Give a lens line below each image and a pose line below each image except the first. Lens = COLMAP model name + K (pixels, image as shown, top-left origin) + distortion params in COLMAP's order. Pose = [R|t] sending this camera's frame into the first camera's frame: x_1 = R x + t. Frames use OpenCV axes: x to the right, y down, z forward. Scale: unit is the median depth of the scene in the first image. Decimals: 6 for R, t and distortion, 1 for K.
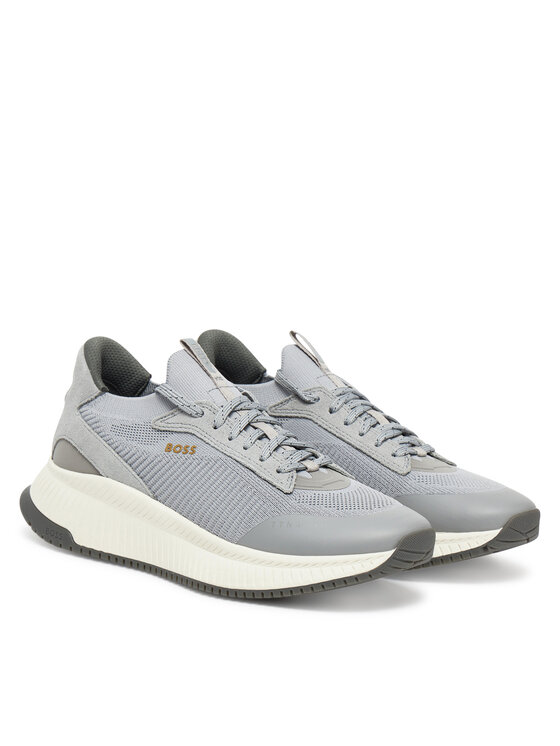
lens RADIAL K [[2197.9, 0, 279.9], [0, 2197.9, 373.0], [0, 0, 1]] dist [-0.469186, 0.000000]
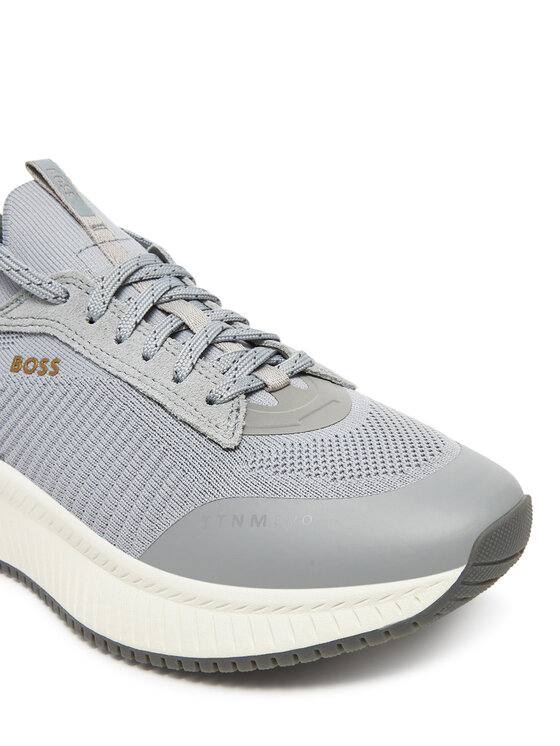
lens RADIAL K [[685.5, 0, 311.8], [0, 685.5, 388.5], [0, 0, 1]] dist [0.002137, 0.000000]
pose [[0.995412, -0.095628, -0.003283, 0.023341], [0.093769, 0.968083, 0.232429, 0.007051], [-0.019049, -0.231671, 0.972608, 0.834178]]
